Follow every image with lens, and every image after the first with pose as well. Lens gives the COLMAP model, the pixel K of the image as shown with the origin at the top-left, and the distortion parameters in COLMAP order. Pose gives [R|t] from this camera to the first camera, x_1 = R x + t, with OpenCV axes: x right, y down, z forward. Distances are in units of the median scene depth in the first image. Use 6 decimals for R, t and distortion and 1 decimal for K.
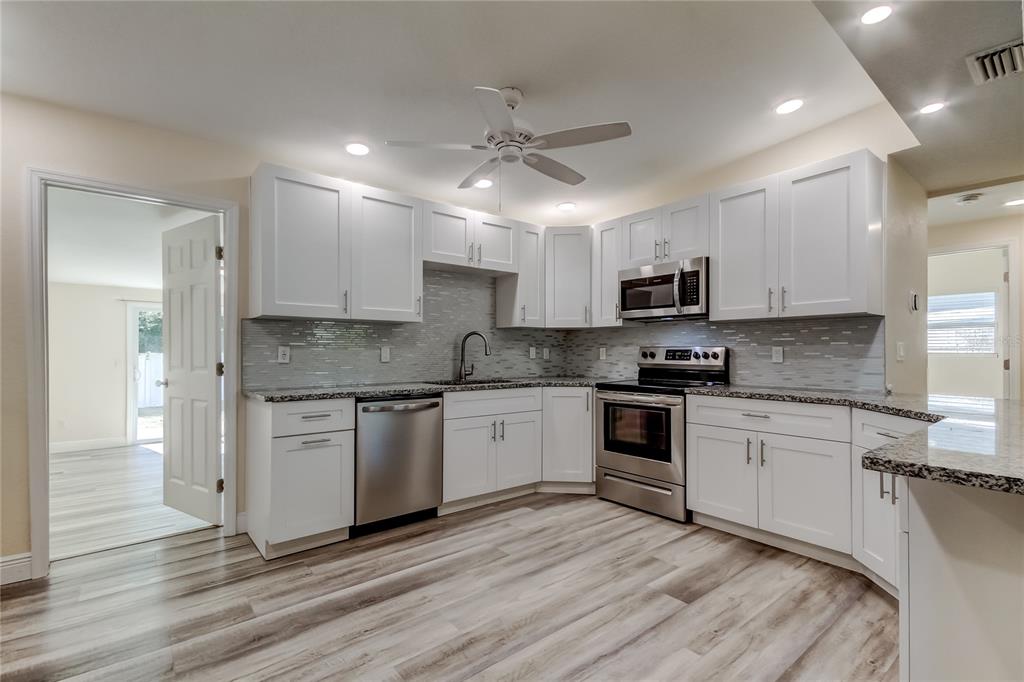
lens RADIAL K [[474.4, 0, 504.9], [0, 474.4, 351.3], [0, 0, 1]] dist [0.007216, -0.000648]
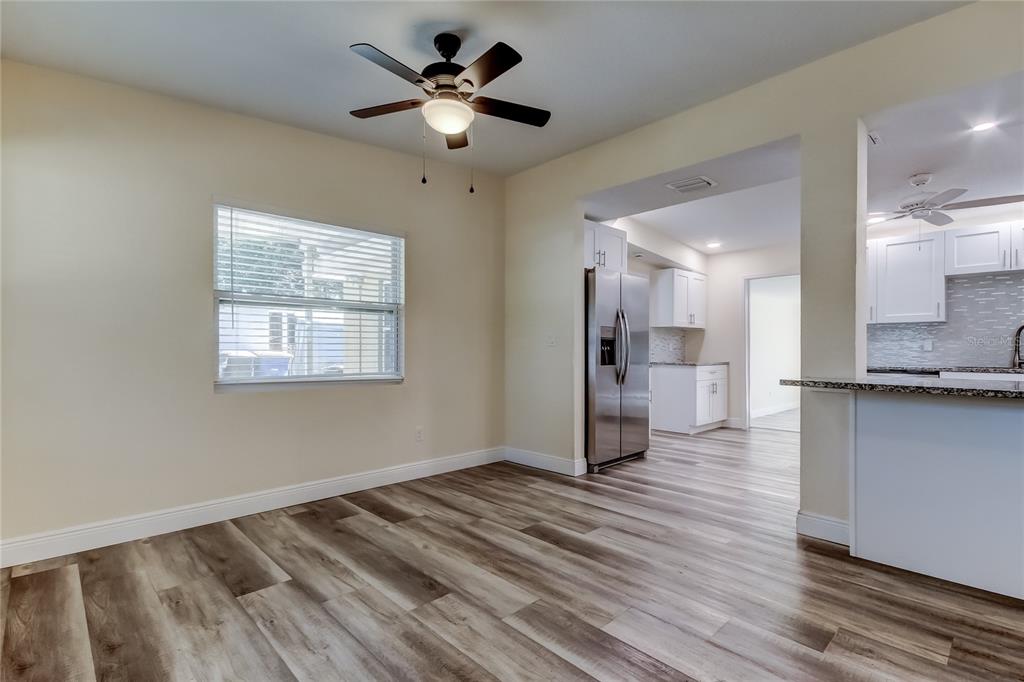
lens RADIAL K [[476.6, 0, 528.1], [0, 476.6, 351.4], [0, 0, 1]] dist [0.006300, -0.001169]
pose [[0.121304, 0.001621, -0.992614, 1.156214], [-0.002579, 0.999996, 0.001318, 0.029860], [0.992612, 0.002400, 0.121308, -0.391343]]
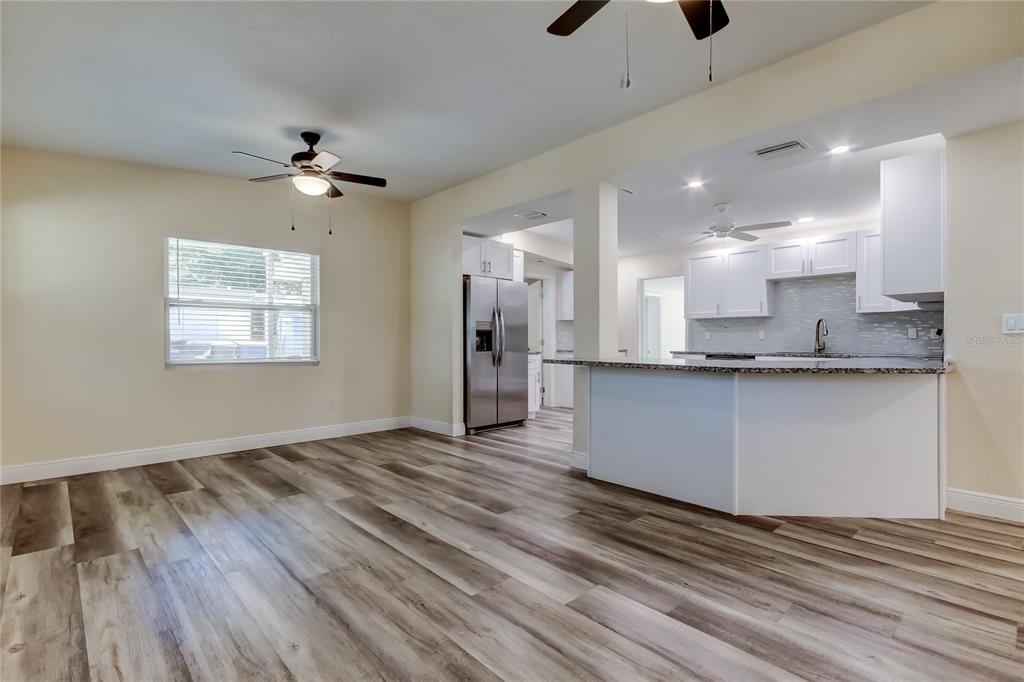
lens RADIAL K [[479.1, 0, 534.4], [0, 479.1, 341.0], [0, 0, 1]] dist [0.001599, 0.001157]
pose [[0.122208, 0.000305, -0.992504, 1.587693], [-0.000554, 1.000000, 0.000239, 0.032257], [0.992504, 0.000521, 0.122209, -0.042622]]
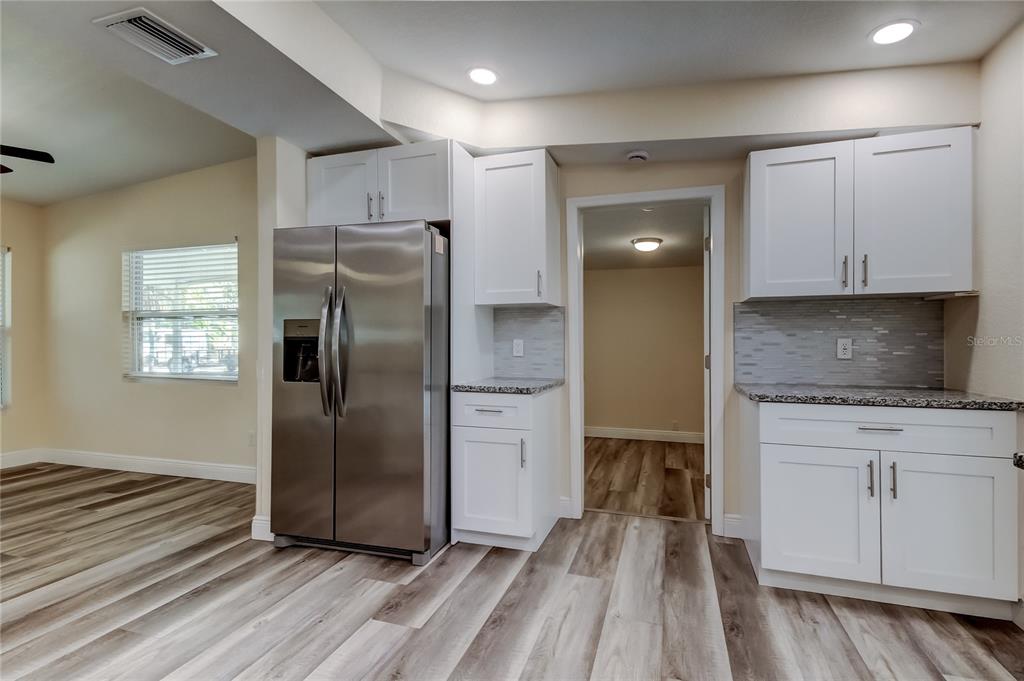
lens RADIAL K [[493.0, 0, 550.0], [0, 493.0, 338.7], [0, 0, 1]] dist [0.014374, -0.000112]
pose [[-0.822092, -0.005130, -0.569332, 0.043382], [-0.000593, 0.999967, -0.008153, 0.003014], [0.569355, -0.006364, -0.822067, 0.886935]]
